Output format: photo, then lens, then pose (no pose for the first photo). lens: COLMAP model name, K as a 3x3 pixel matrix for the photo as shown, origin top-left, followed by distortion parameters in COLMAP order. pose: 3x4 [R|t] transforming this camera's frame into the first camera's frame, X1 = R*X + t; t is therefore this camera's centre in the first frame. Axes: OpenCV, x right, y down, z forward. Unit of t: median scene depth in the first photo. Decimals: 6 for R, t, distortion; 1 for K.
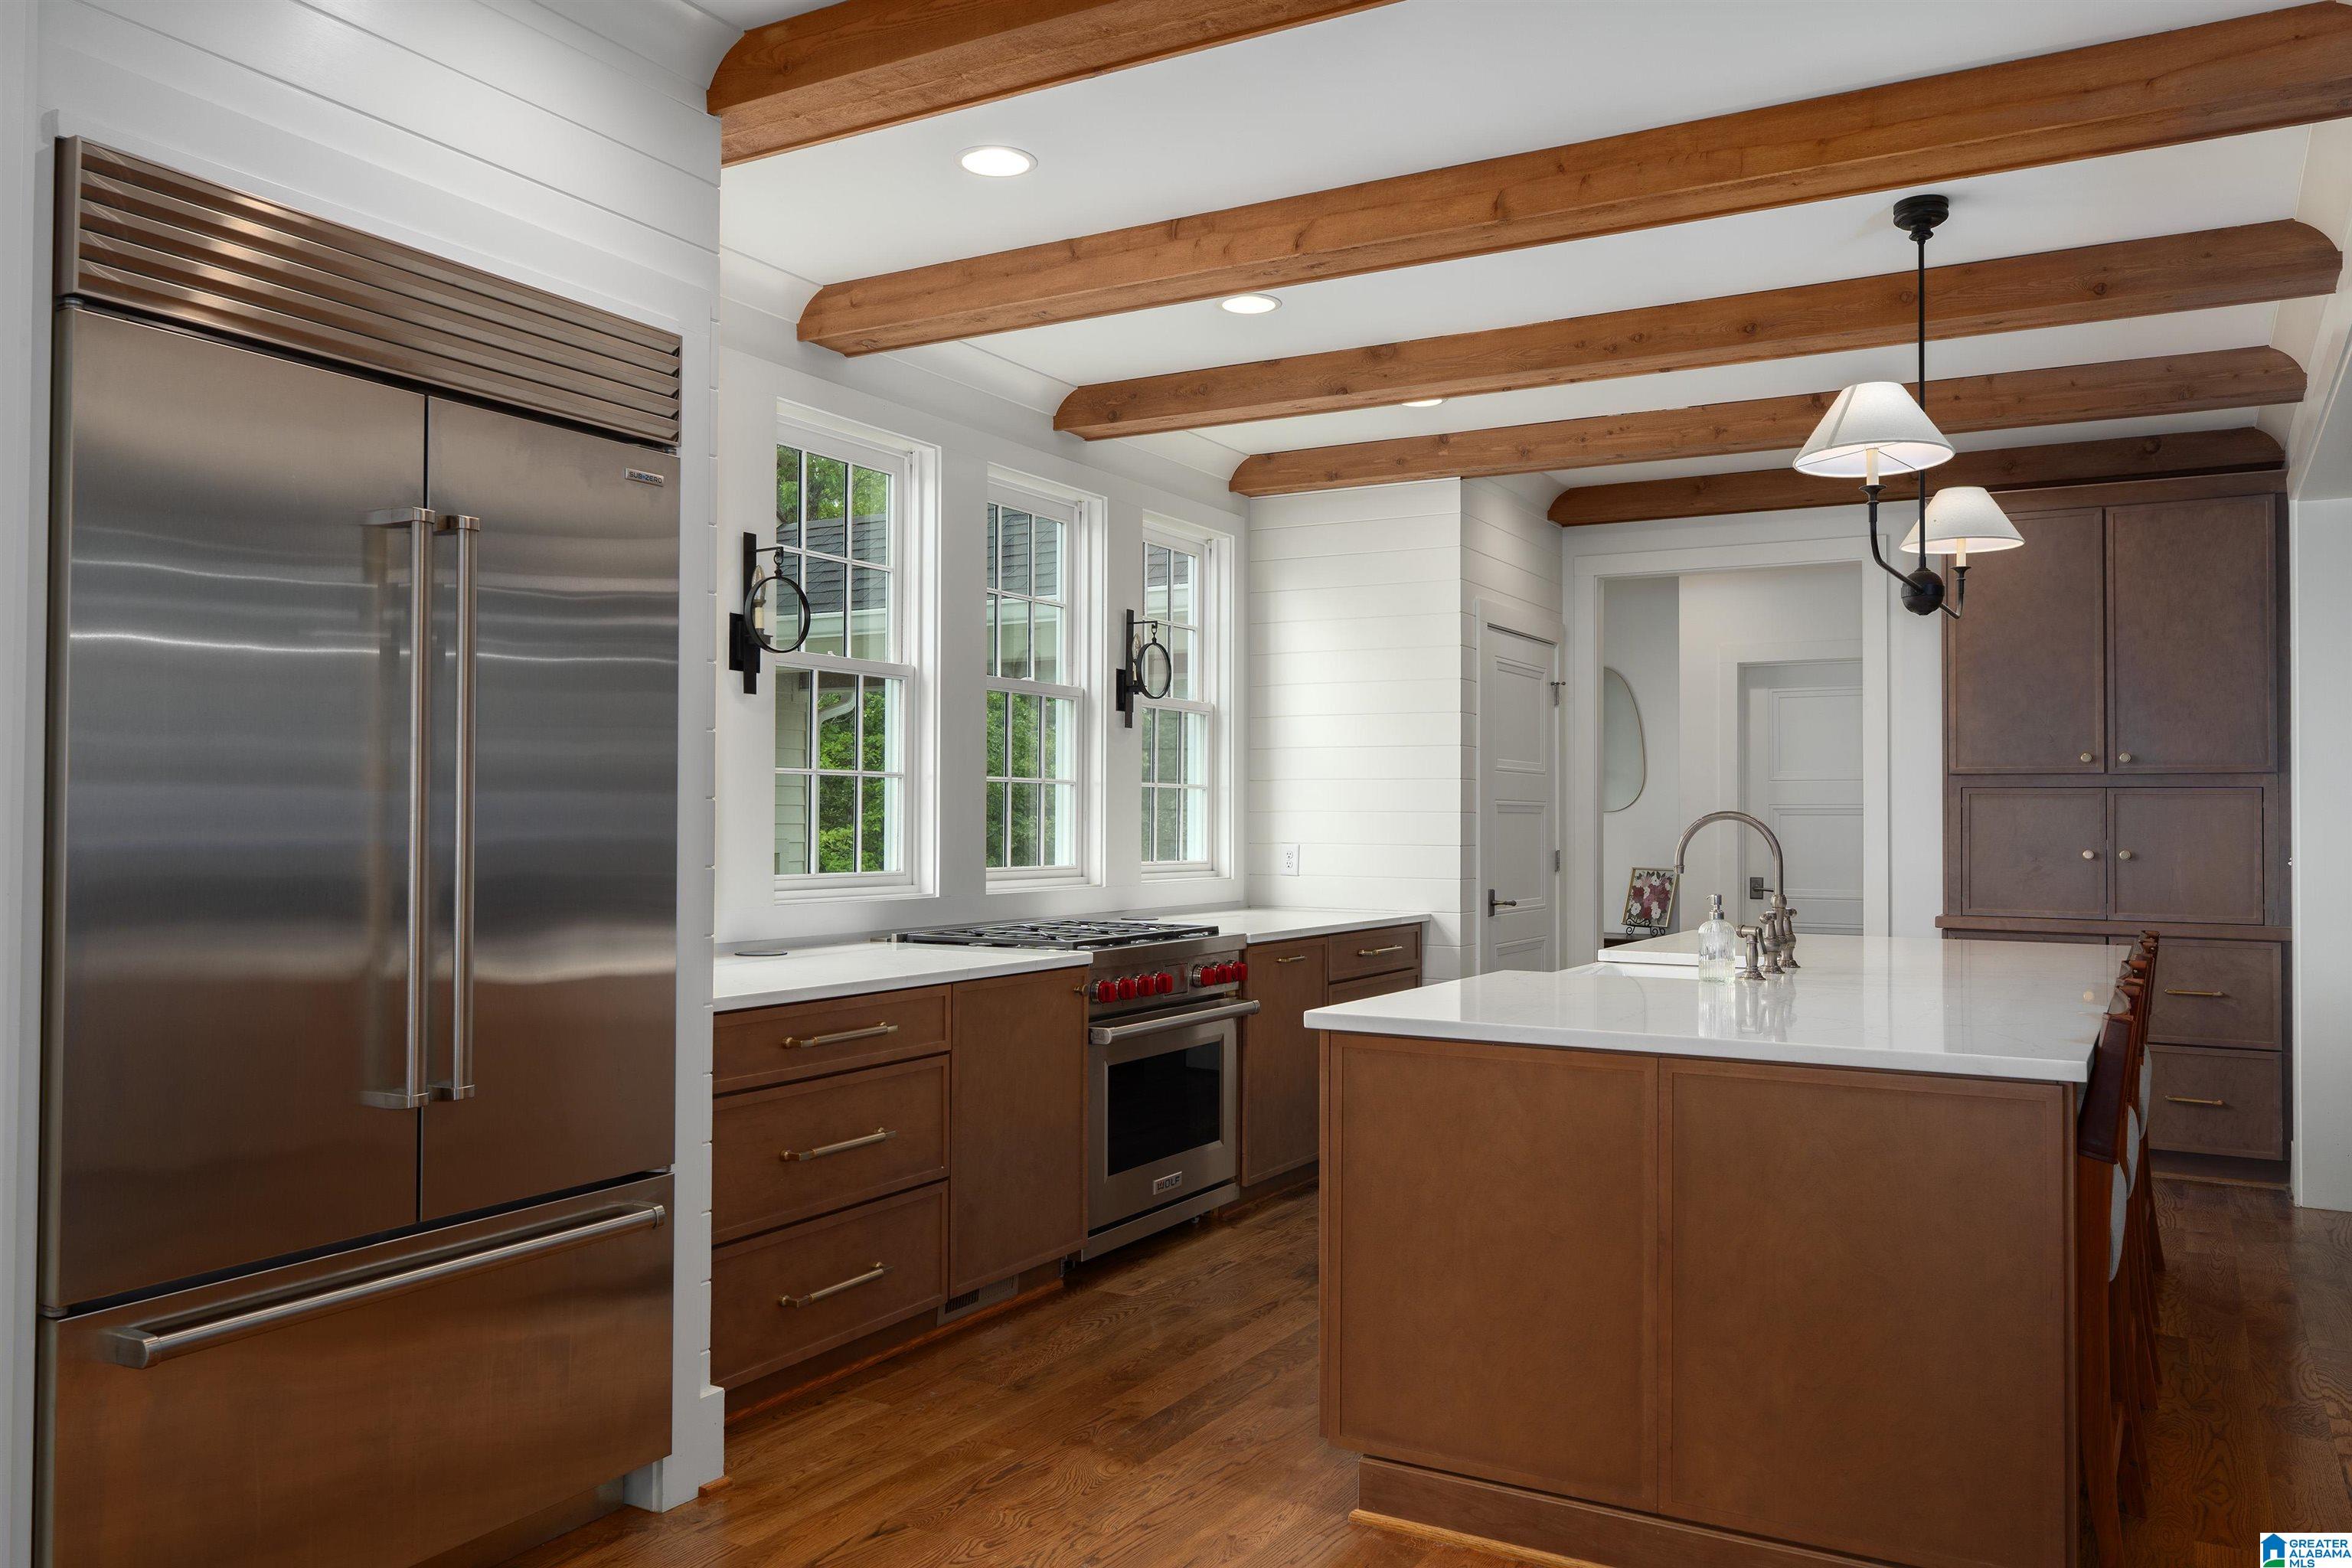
lens RADIAL K [[1898.0, 0, 1176.0], [0, 1898.0, 784.0], [0, 0, 1]] dist [-0.002963, -0.003347]
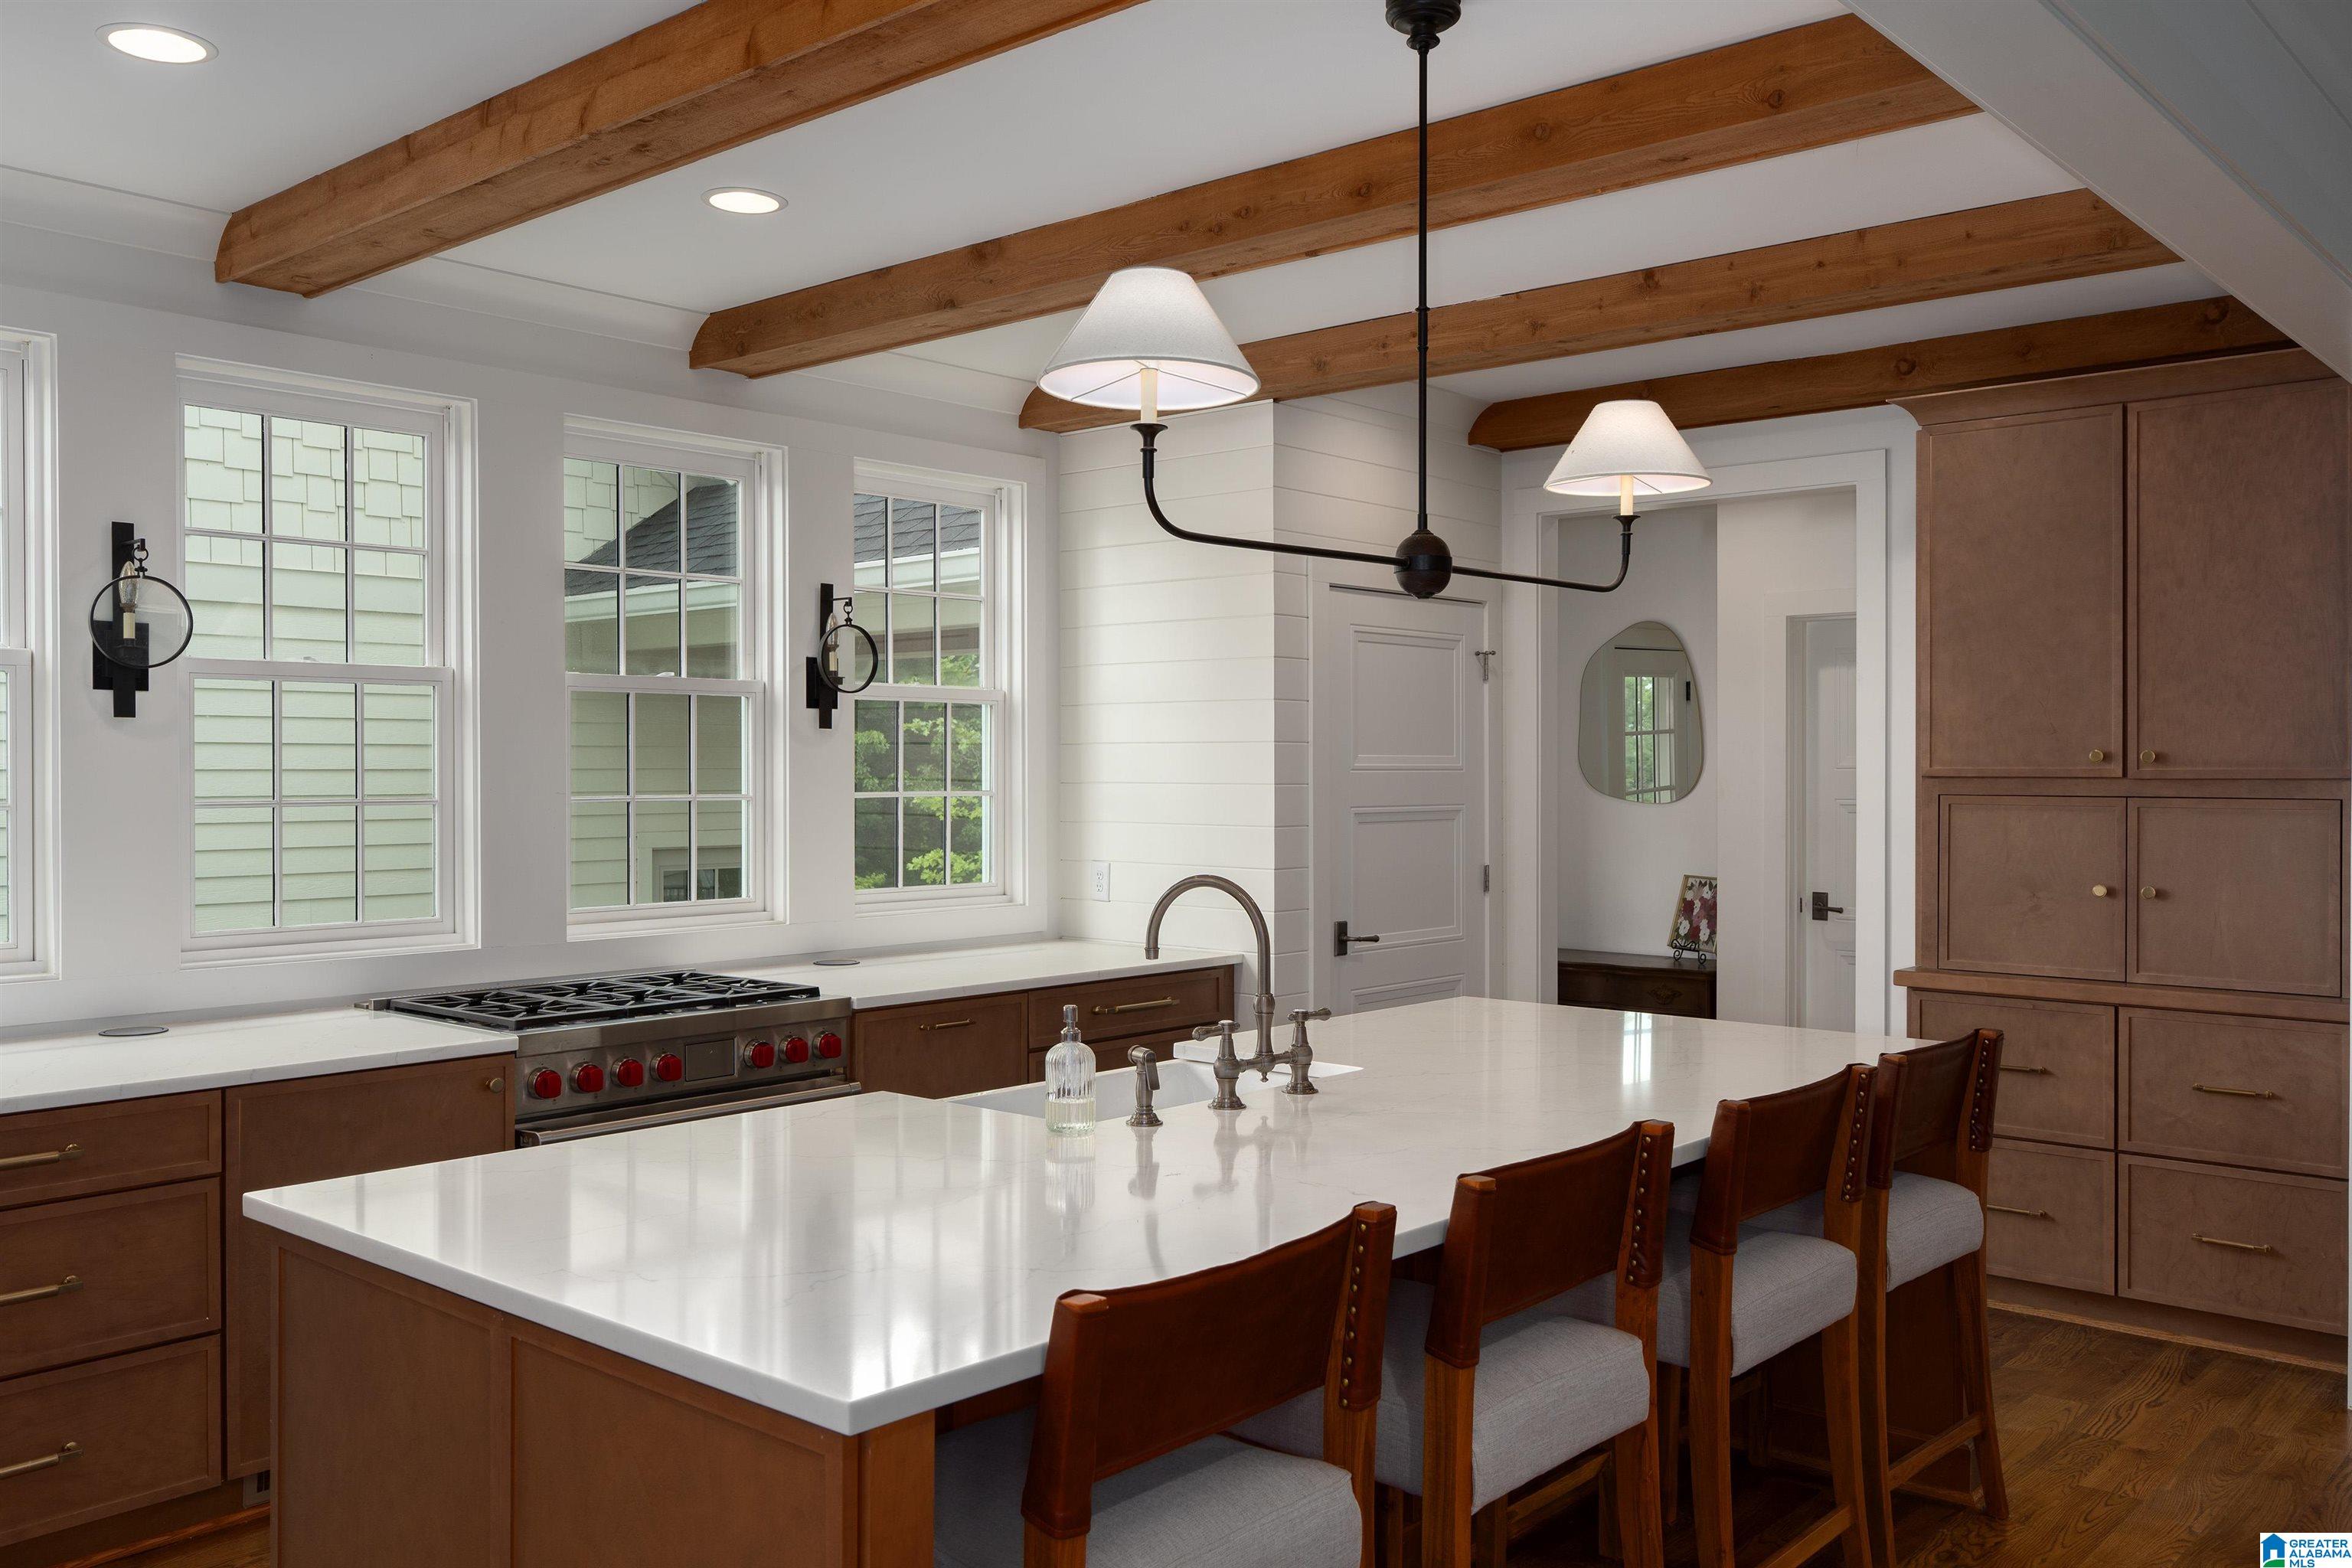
lens RADIAL K [[2060.6, 0, 1176.0], [0, 2060.6, 784.0], [0, 0, 1]] dist [-0.000627, -0.001318]
pose [[0.976392, -0.003987, -0.215968, 0.317638], [0.010434, 0.999533, 0.028721, -0.030068], [0.215752, -0.030296, 0.975978, 0.169130]]
